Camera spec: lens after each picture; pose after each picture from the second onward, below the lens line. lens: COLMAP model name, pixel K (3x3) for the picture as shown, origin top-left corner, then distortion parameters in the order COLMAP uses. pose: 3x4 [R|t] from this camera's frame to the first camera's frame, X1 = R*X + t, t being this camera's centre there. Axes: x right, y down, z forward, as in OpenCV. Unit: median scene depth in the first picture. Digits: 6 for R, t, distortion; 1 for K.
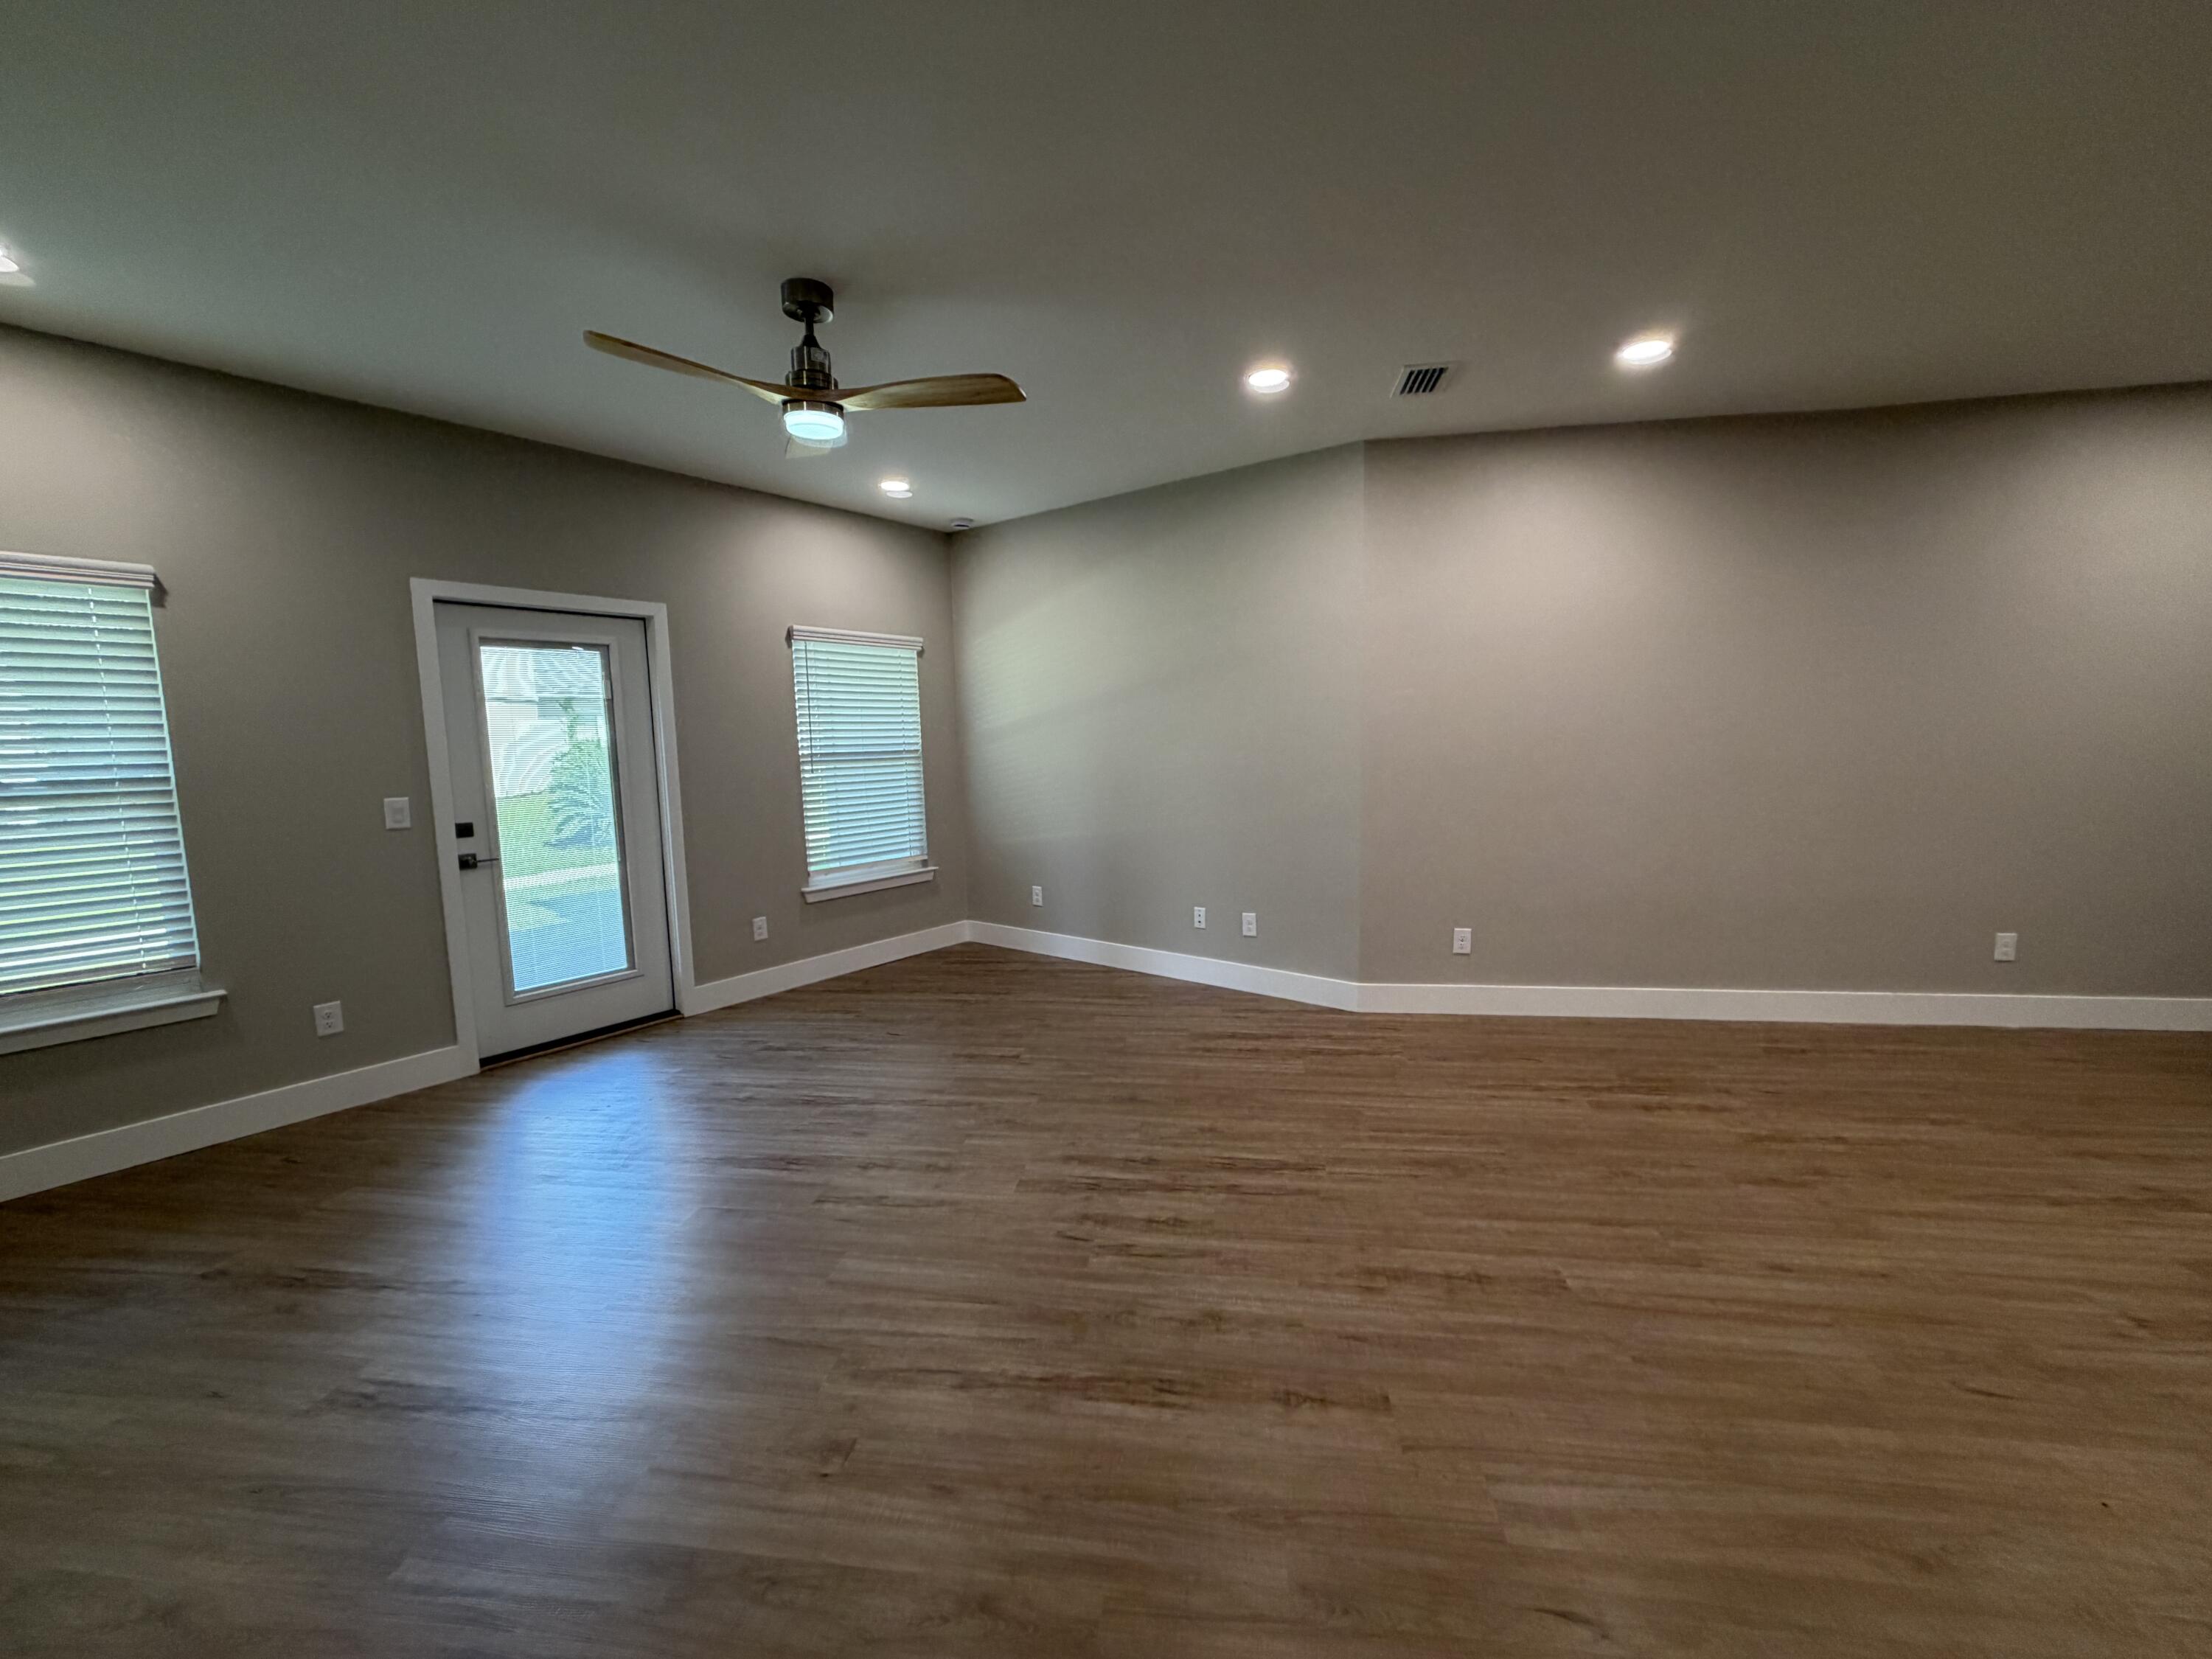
lens RADIAL K [[879.7, 0, 1100.9], [0, 879.7, 829.5], [0, 0, 1]] dist [-0.000751, 0.000726]
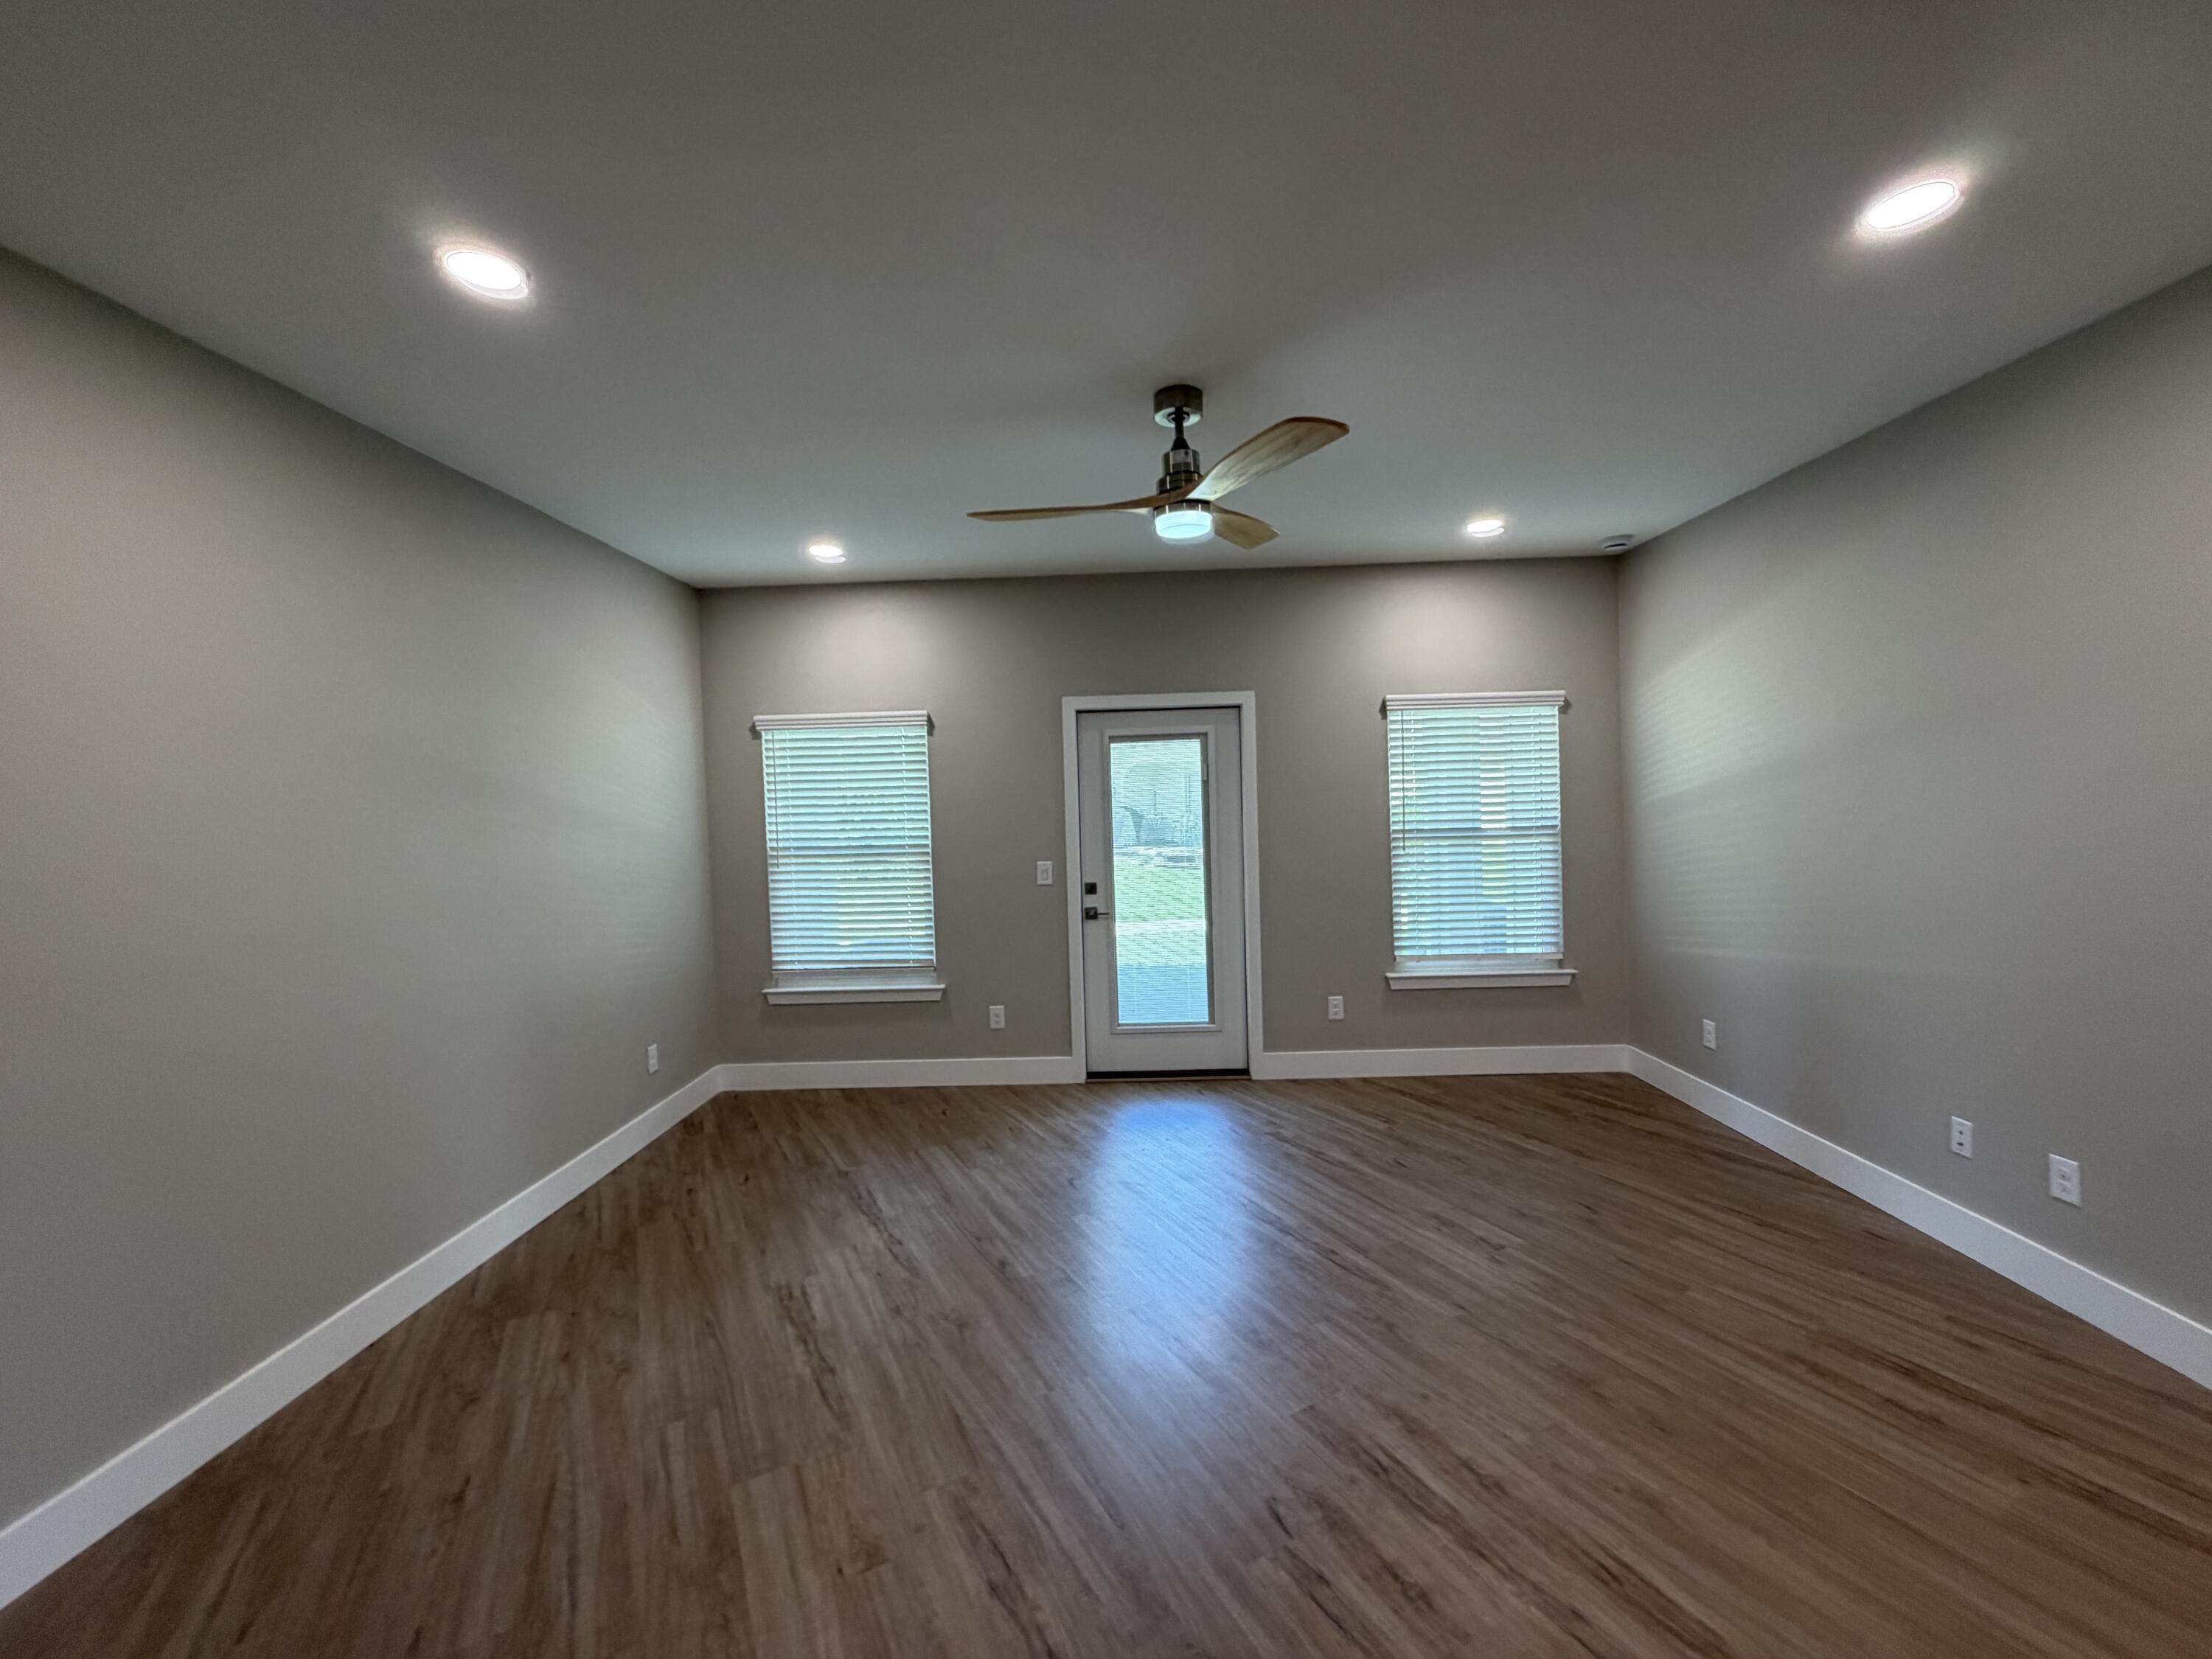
lens RADIAL K [[879.7, 0, 1100.9], [0, 879.7, 829.5], [0, 0, 1]] dist [-0.000751, 0.000726]
pose [[0.592753, 0.030618, -0.804802, 0.295310], [-0.070461, 0.997417, -0.013951, -0.065511], [0.802296, 0.064976, 0.593380, 0.246014]]
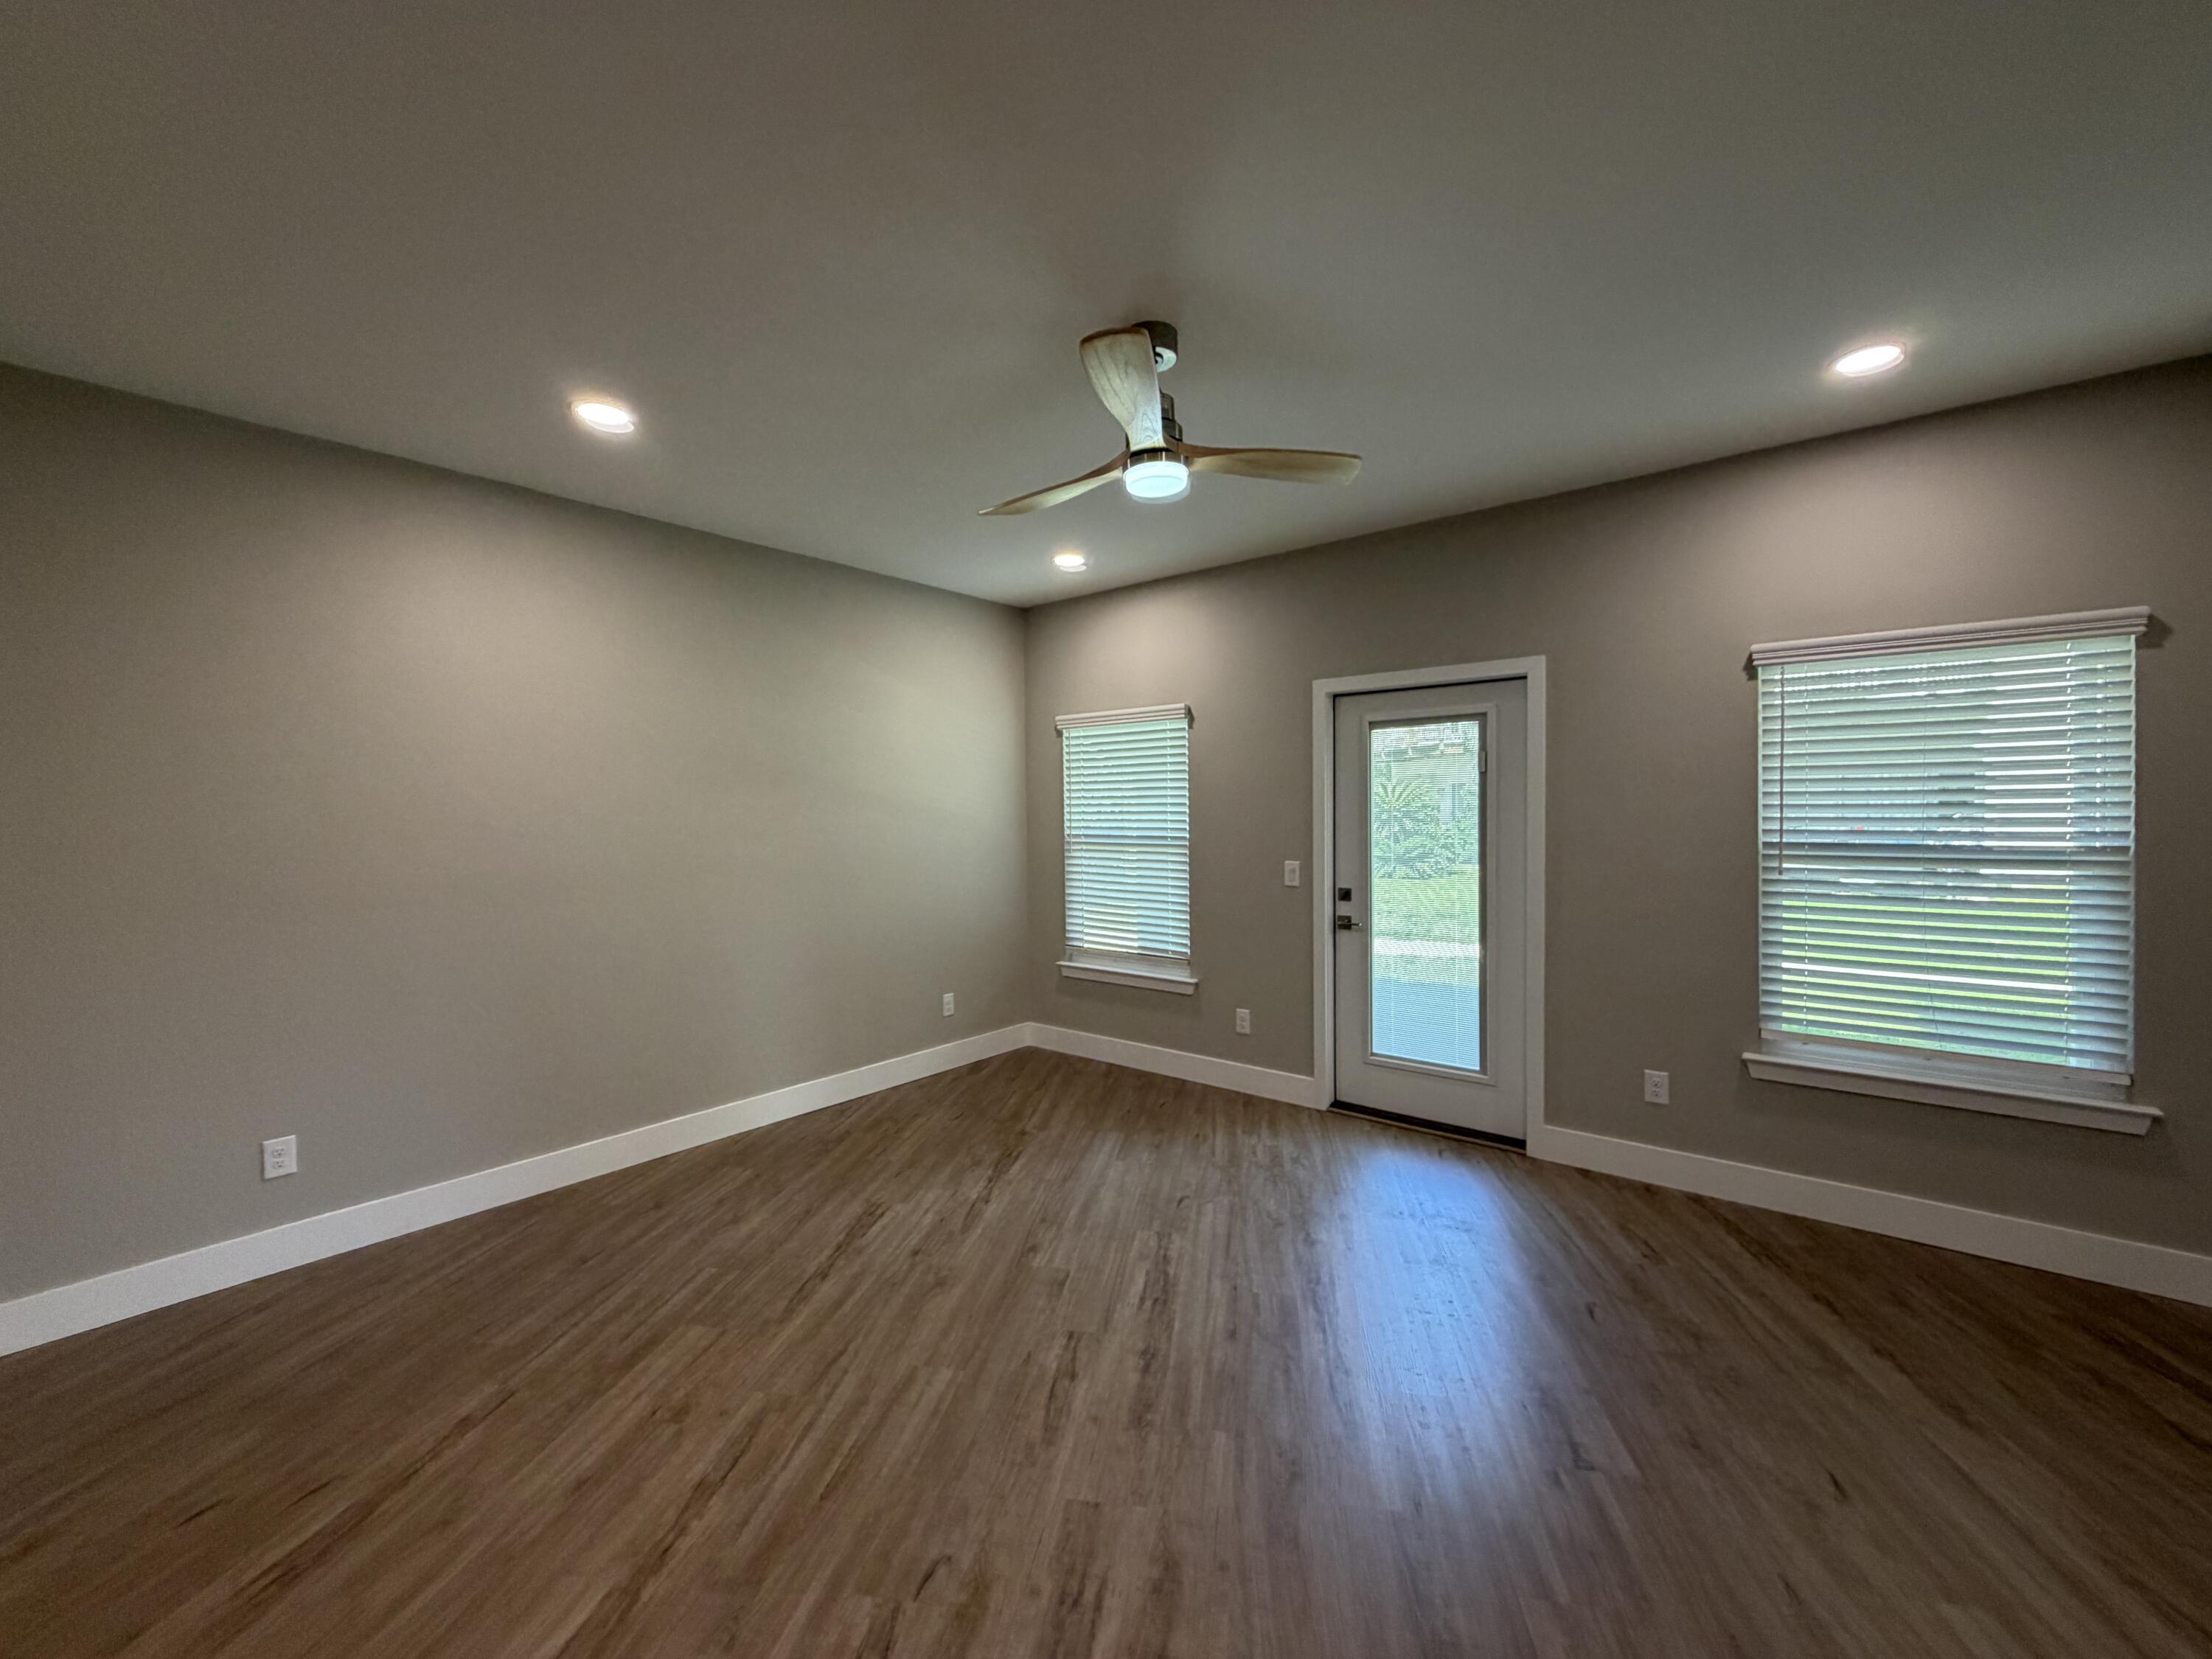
lens RADIAL K [[879.7, 0, 1100.9], [0, 879.7, 829.5], [0, 0, 1]] dist [-0.000751, 0.000726]
pose [[-0.027095, 0.043548, -0.998684, 0.394140], [-0.096453, 0.994275, 0.045973, -0.100486], [0.994969, 0.097571, -0.022739, 0.686755]]
